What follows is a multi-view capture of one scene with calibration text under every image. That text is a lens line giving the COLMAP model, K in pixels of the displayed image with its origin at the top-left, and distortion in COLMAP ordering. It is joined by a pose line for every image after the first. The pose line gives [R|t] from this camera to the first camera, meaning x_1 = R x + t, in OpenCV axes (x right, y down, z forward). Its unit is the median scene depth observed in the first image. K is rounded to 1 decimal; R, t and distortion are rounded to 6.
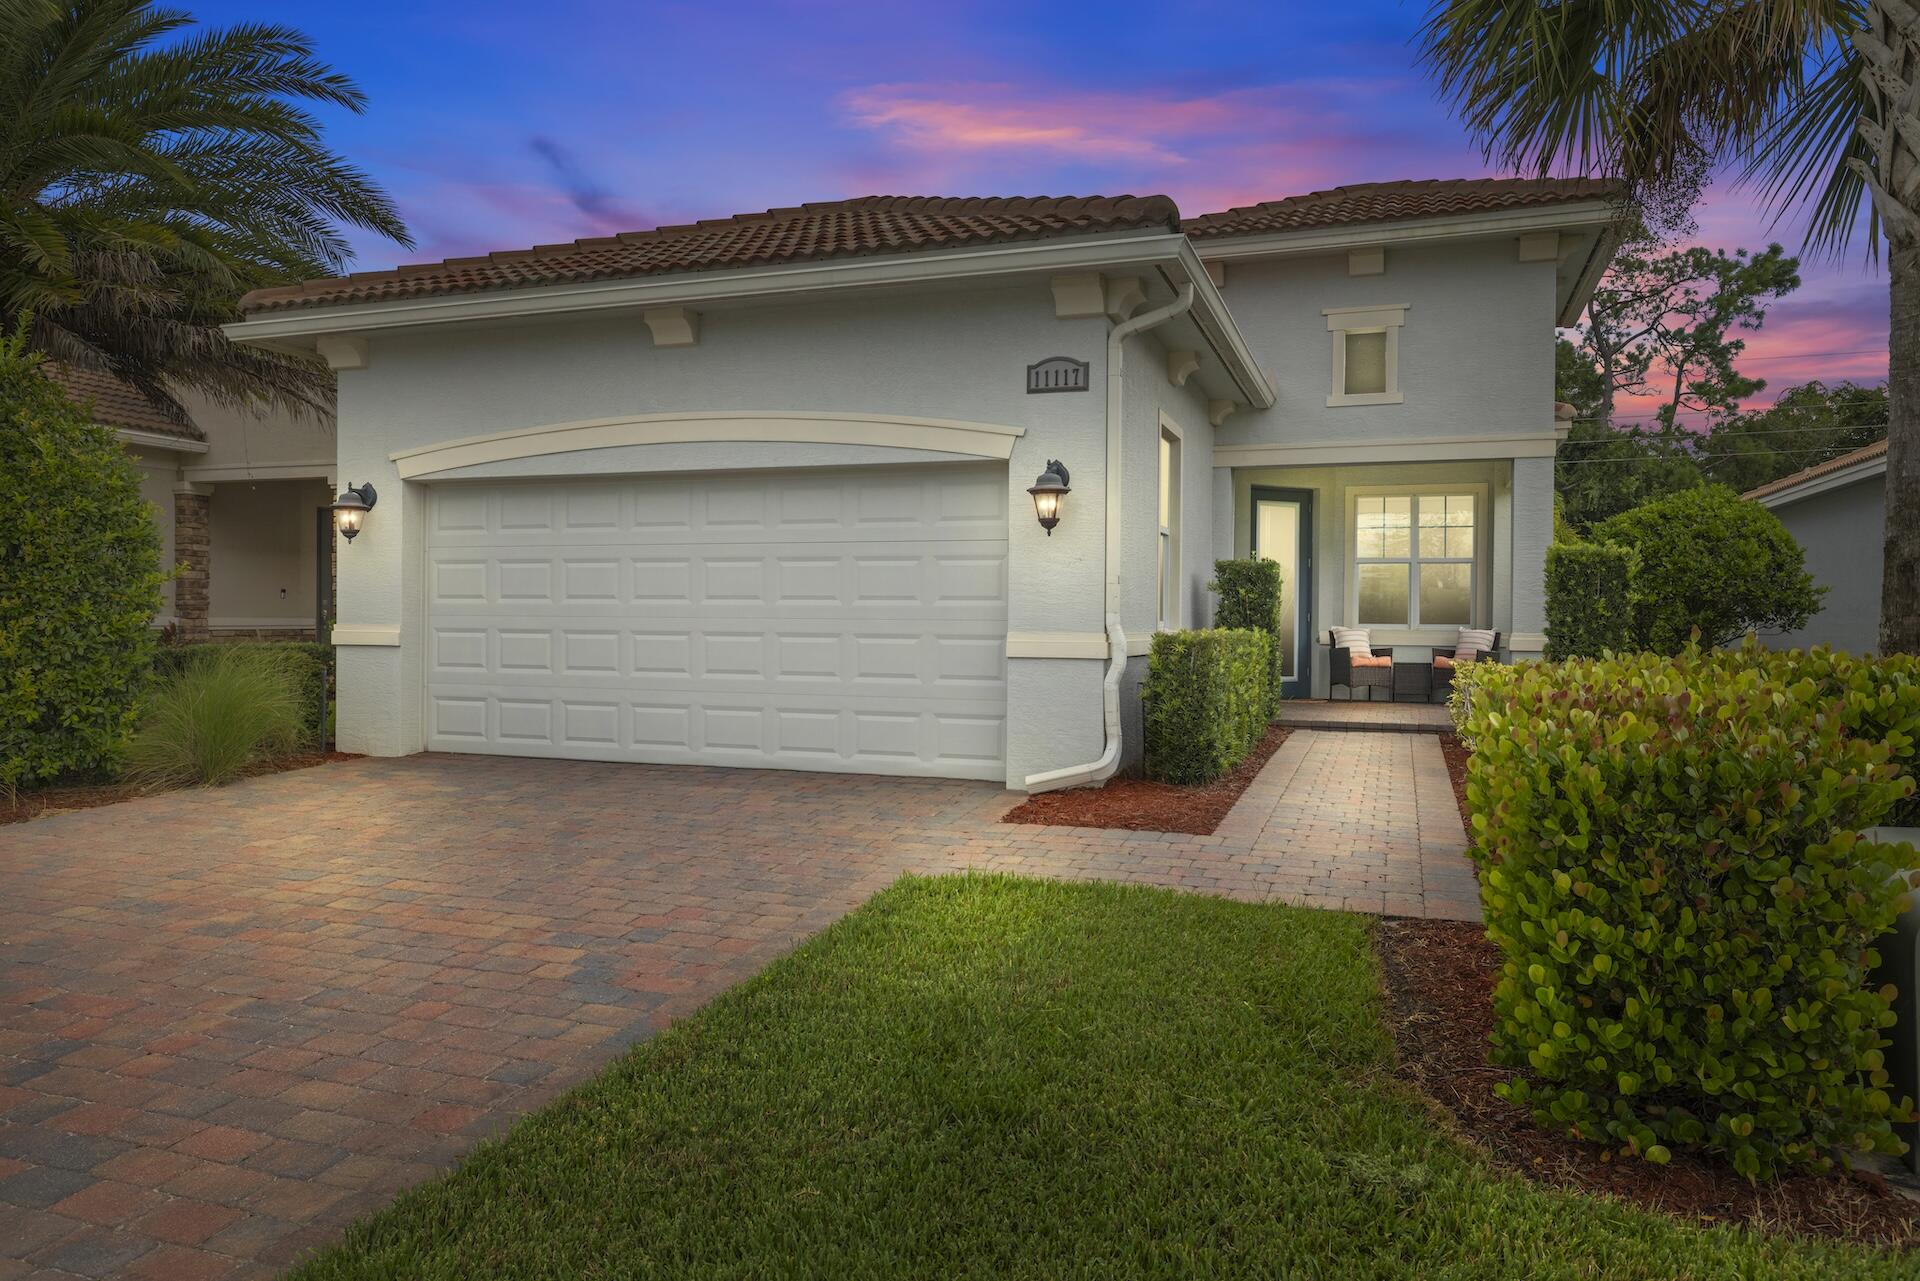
lens RADIAL K [[1304.6, 0, 959.4], [0, 1304.6, 638.3], [0, 0, 1]] dist [0.028714, -0.007120]
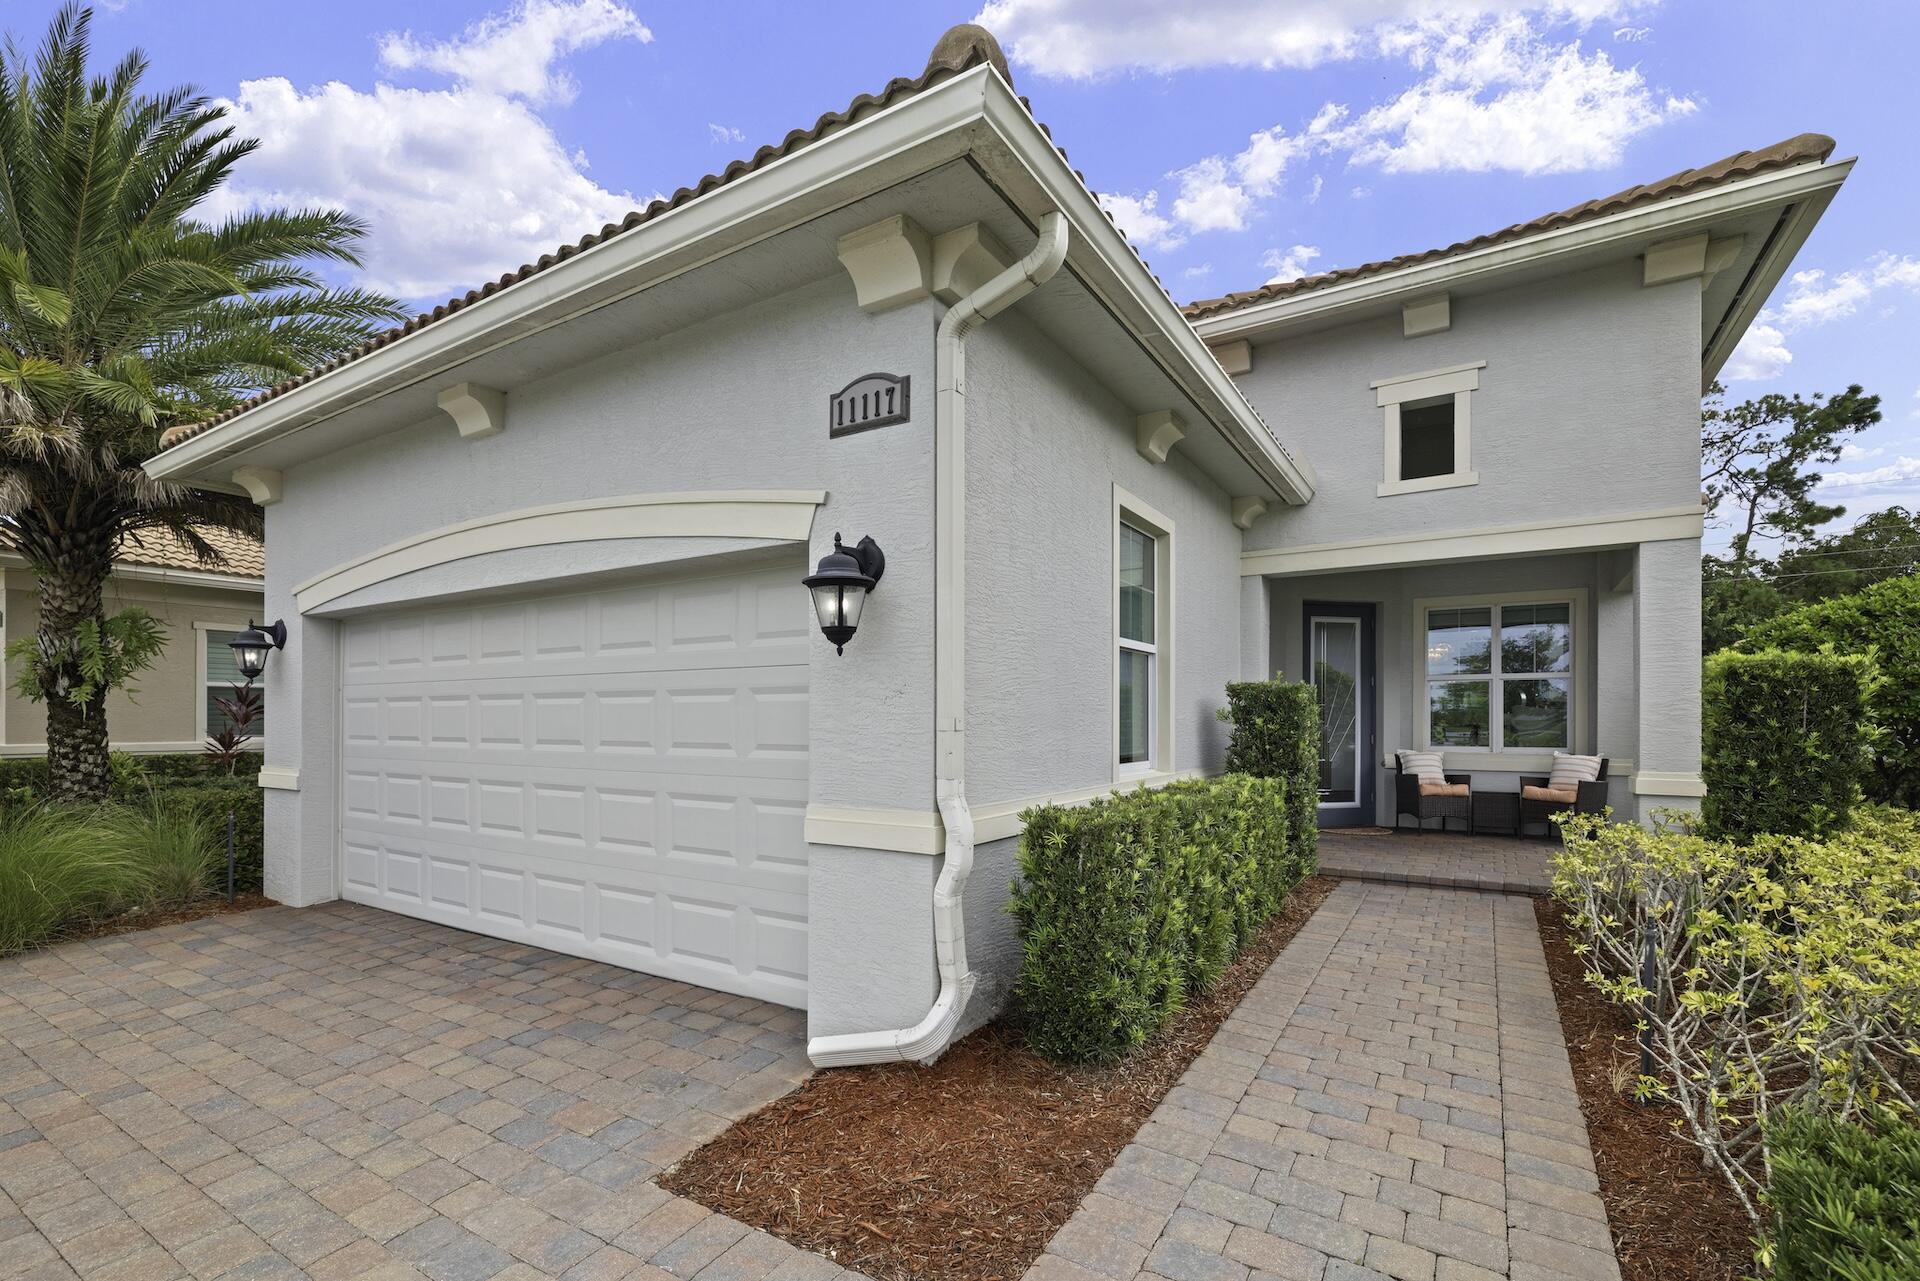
lens RADIAL K [[827.2, 0, 982.3], [0, 827.2, 720.5], [0, 0, 1]] dist [0.008371, 0.001314]
pose [[0.975425, -0.006981, -0.220219, 0.147977], [0.004698, 0.999930, -0.010892, -0.028719], [0.220280, 0.009590, 0.975390, 0.422434]]
